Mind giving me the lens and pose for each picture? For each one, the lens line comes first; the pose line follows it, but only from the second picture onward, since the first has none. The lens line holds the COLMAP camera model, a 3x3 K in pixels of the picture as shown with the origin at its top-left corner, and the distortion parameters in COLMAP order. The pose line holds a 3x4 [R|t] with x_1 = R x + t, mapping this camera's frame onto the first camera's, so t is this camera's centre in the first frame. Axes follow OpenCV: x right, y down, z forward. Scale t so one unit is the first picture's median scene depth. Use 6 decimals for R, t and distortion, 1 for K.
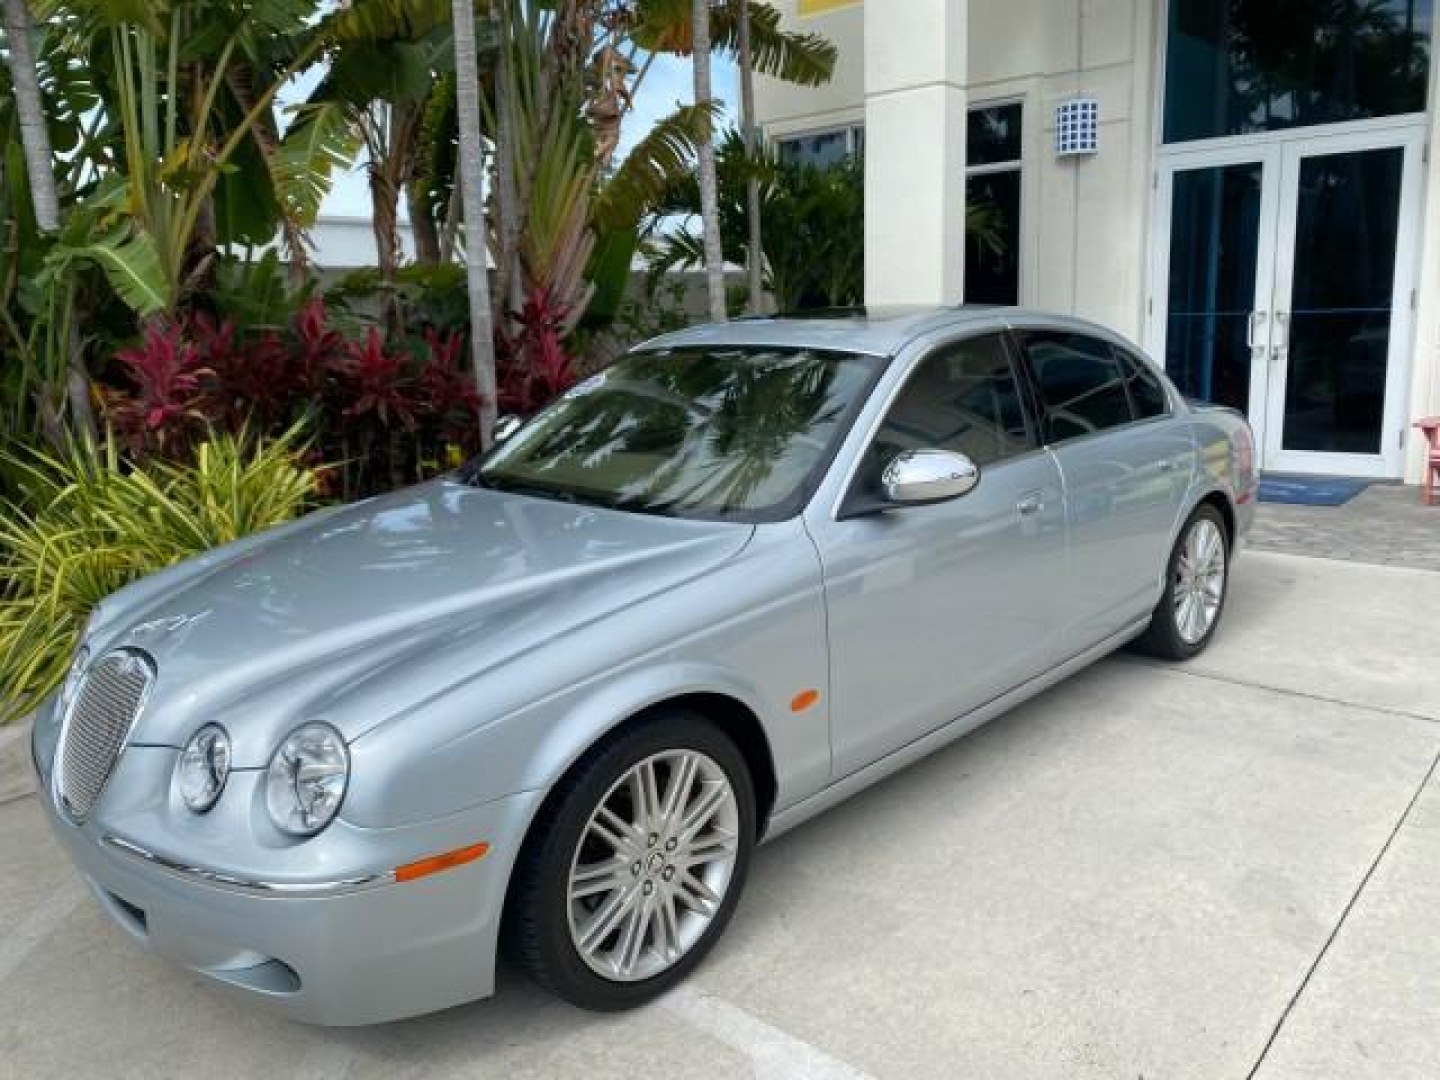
lens RADIAL K [[1112.0, 0, 716.7], [0, 1112.0, 531.7], [0, 0, 1]] dist [0.022473, -0.028572]
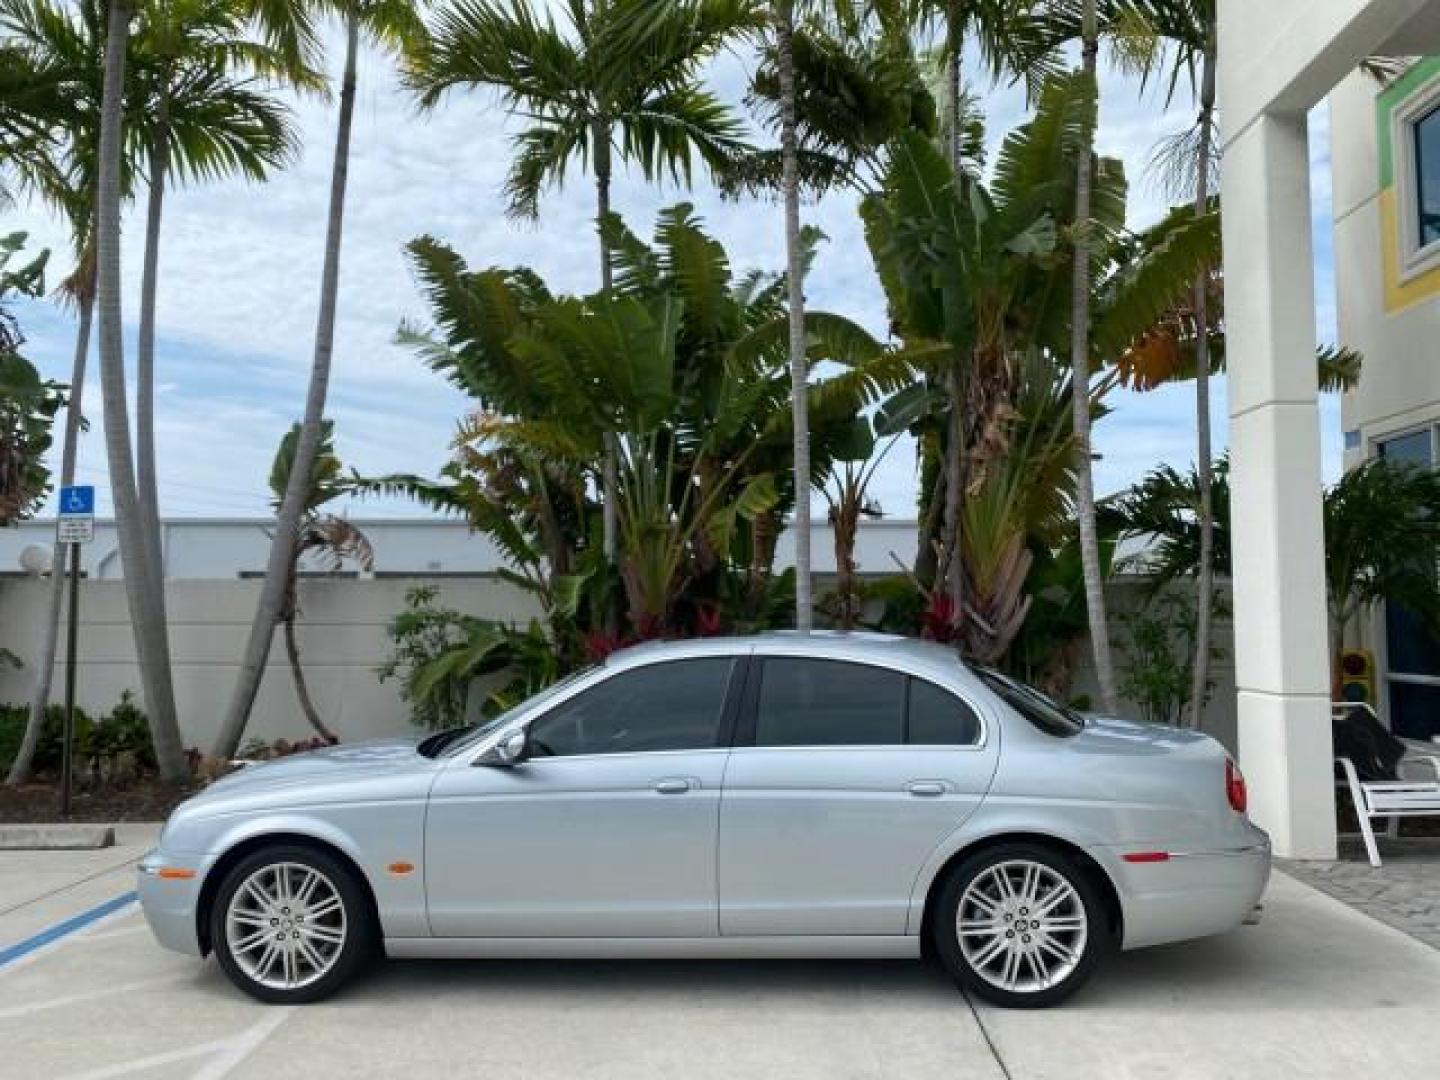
lens RADIAL K [[1112.0, 0, 713.3], [0, 1112.0, 539.3], [0, 0, 1]] dist [0.022473, -0.028572]
pose [[0.648493, -0.018651, -0.760992, 0.710643], [-0.168338, 0.971435, -0.167261, -0.053535], [0.742374, 0.236571, 0.626829, 0.078054]]
